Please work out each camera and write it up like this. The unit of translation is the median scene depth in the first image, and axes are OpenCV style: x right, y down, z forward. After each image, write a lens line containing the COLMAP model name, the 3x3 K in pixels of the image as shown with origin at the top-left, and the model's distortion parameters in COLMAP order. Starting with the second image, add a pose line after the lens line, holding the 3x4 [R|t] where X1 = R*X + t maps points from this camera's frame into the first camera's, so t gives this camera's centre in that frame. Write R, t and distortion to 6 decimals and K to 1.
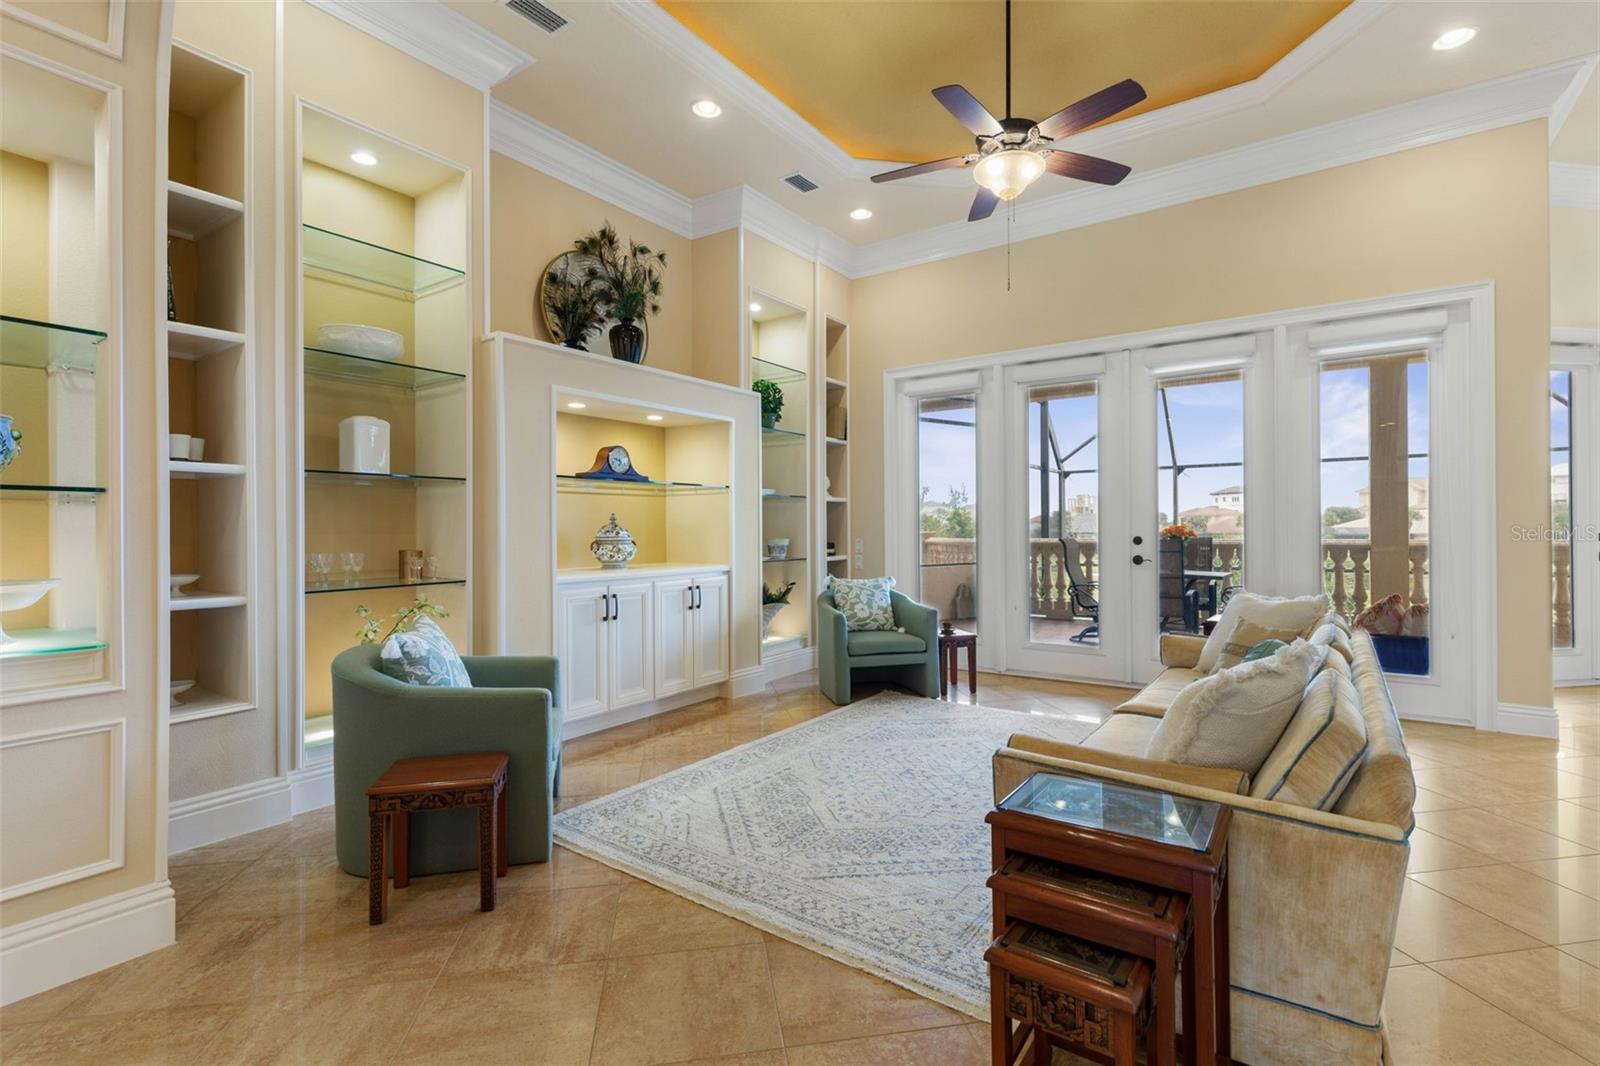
lens RADIAL K [[730.5, 0, 800.0], [0, 730.5, 533.0], [0, 0, 1]] dist [-0.001508, -0.000485]
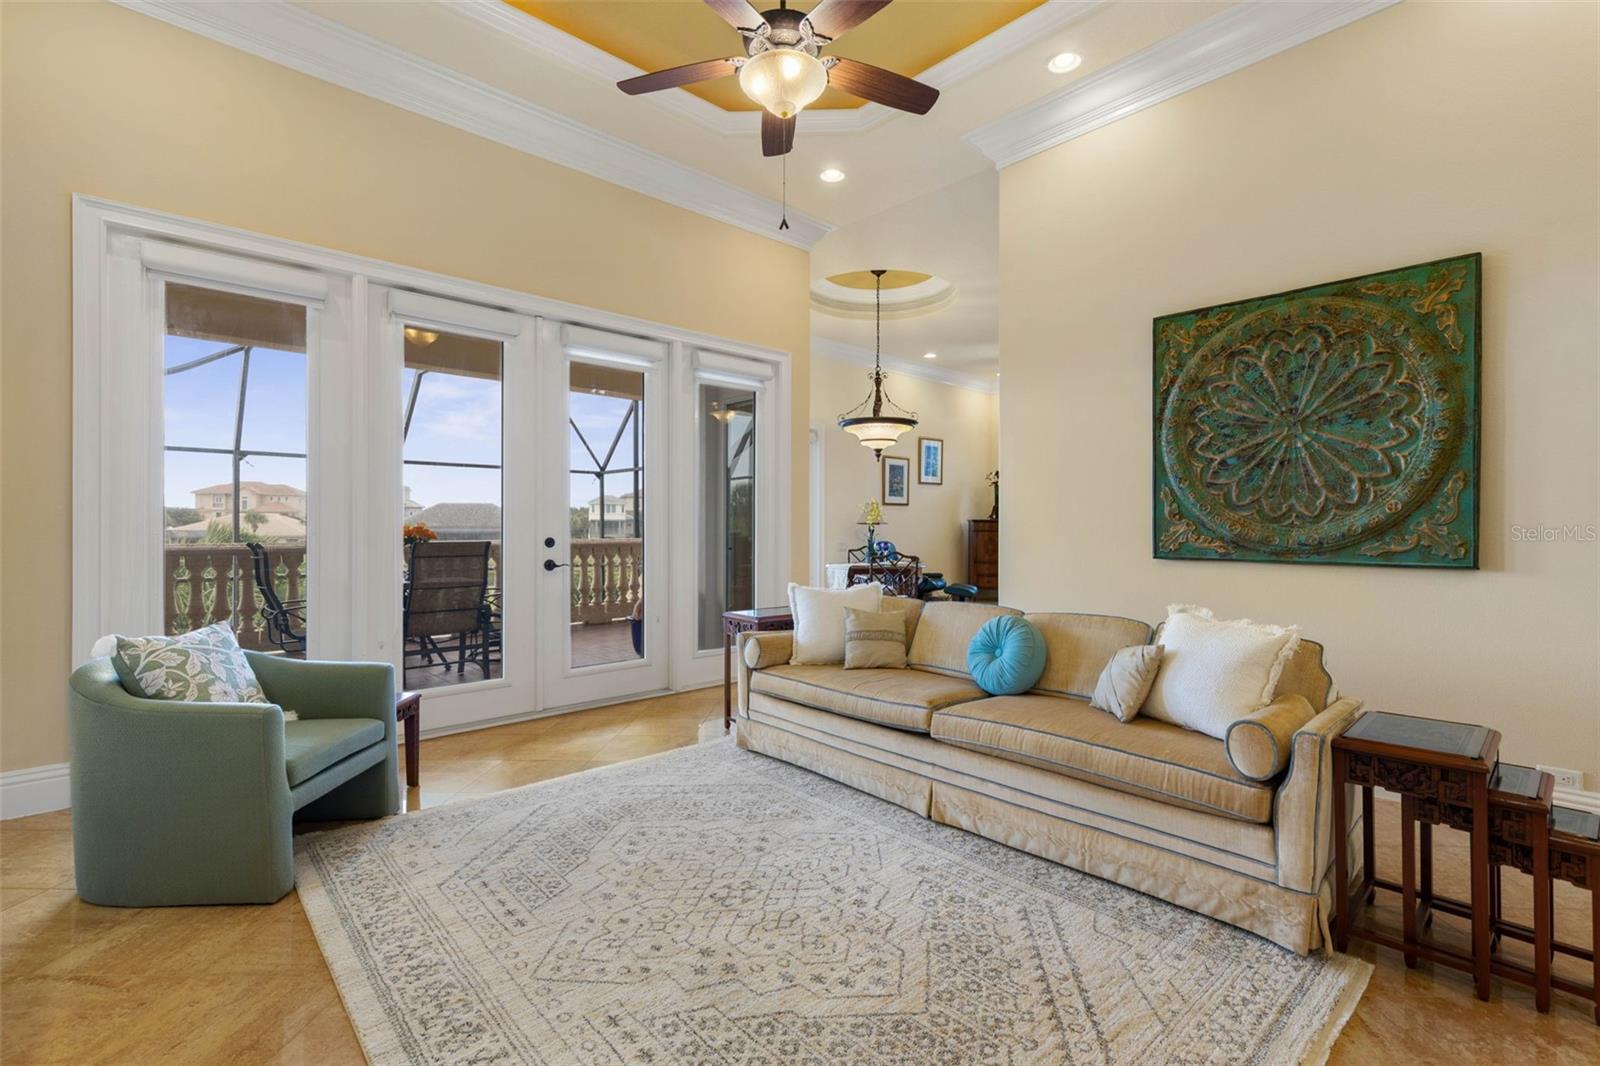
lens RADIAL K [[730.5, 0, 800.0], [0, 730.5, 533.0], [0, 0, 1]] dist [-0.001508, -0.000485]
pose [[0.191476, -0.003678, 0.981490, -0.388735], [0.007214, 0.999971, 0.002340, -0.000041], [-0.981471, 0.006633, 0.191497, 0.653626]]
